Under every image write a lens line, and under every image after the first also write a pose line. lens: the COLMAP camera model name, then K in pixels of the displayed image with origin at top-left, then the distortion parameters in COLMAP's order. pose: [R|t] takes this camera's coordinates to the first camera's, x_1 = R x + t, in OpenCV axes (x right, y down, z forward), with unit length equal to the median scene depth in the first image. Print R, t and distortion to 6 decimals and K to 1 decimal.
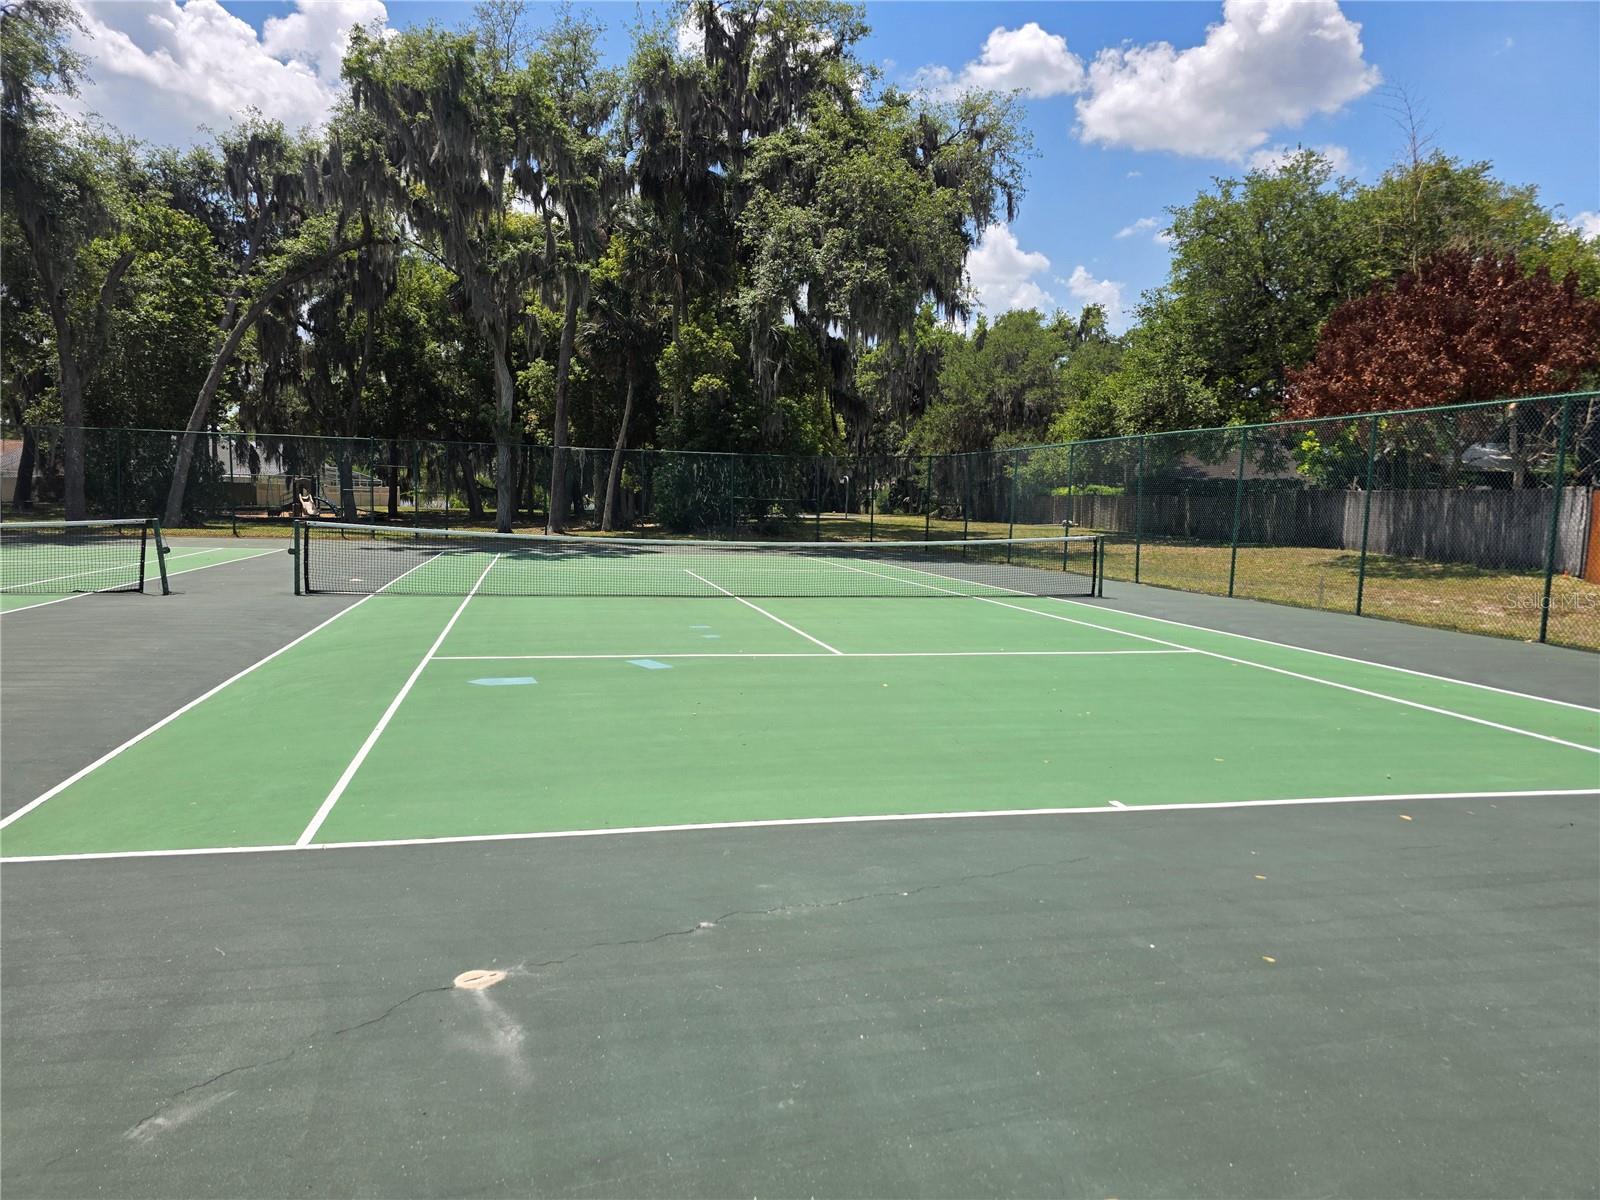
lens RADIAL K [[1080.9, 0, 804.5], [0, 1080.9, 588.5], [0, 0, 1]] dist [0.075093, -0.070309]
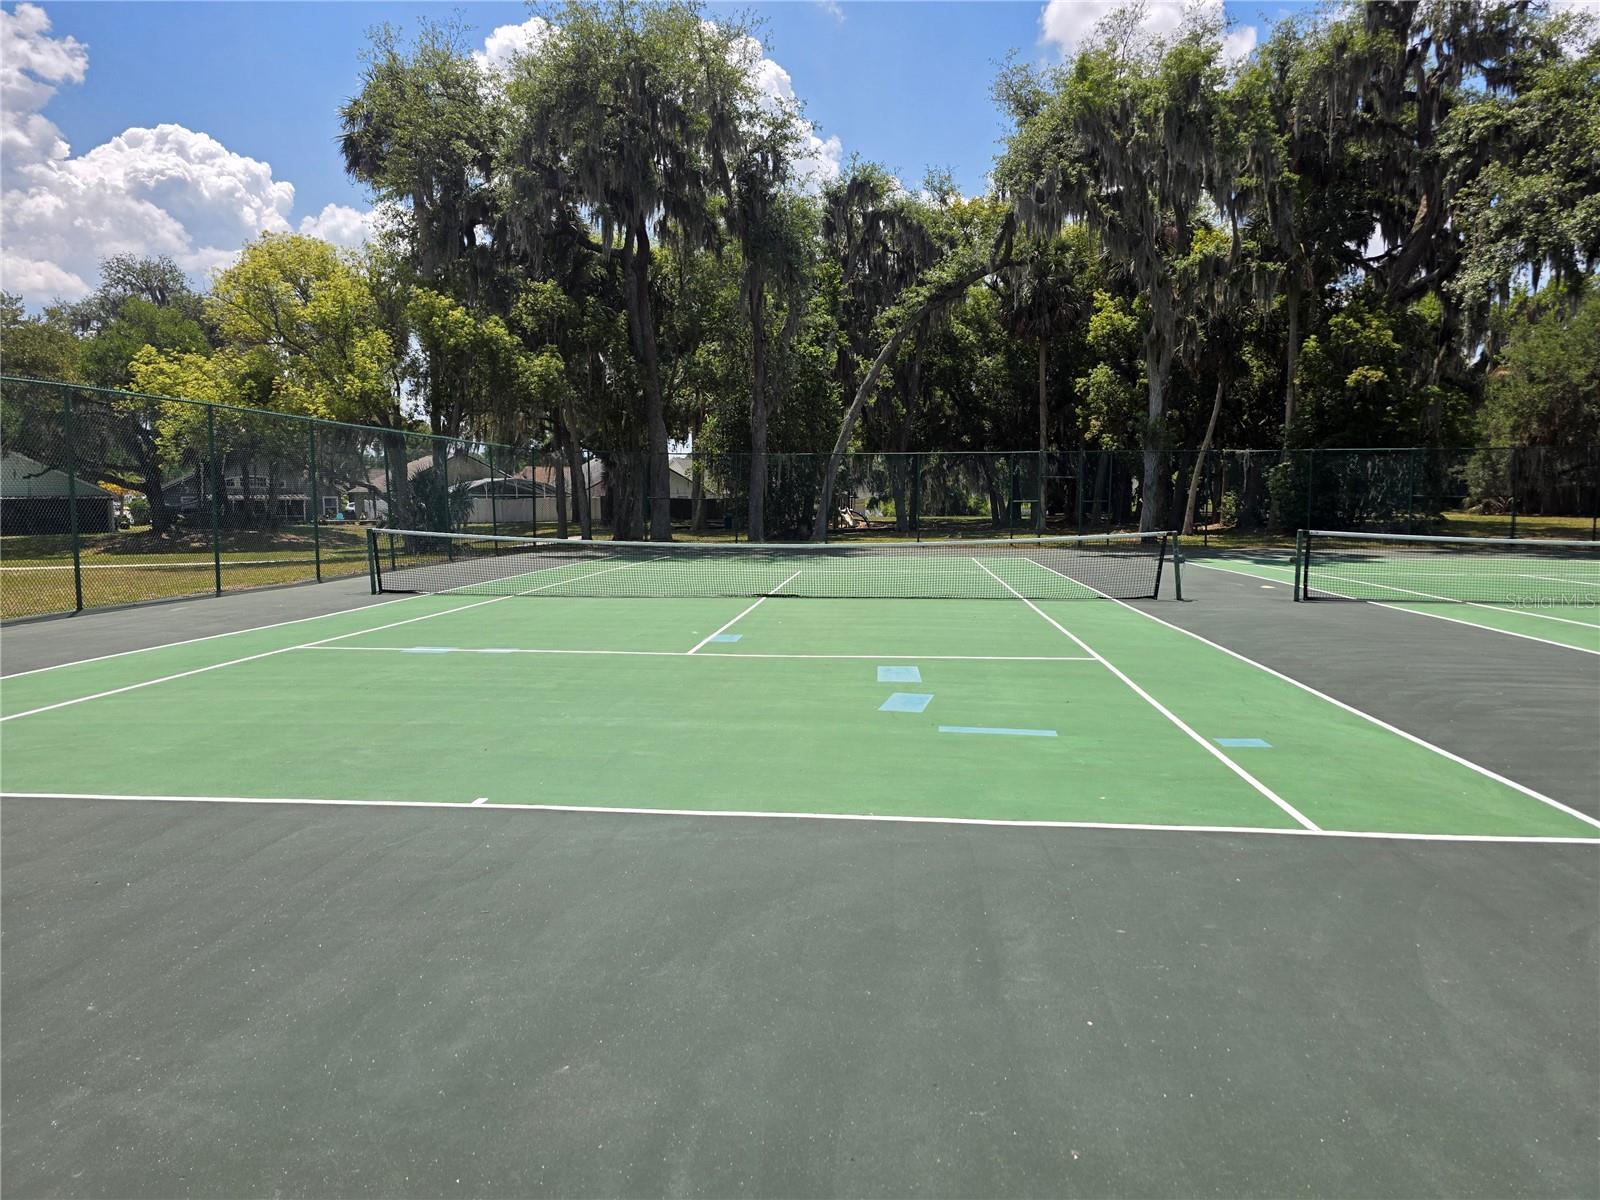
lens RADIAL K [[1080.9, 0, 805.3], [0, 1080.9, 601.5], [0, 0, 1]] dist [0.075093, -0.070309]
pose [[0.949685, 0.004583, -0.313174, -0.249696], [-0.001580, 0.999950, 0.009843, -0.001748], [0.313204, -0.008853, 0.949645, -0.060232]]
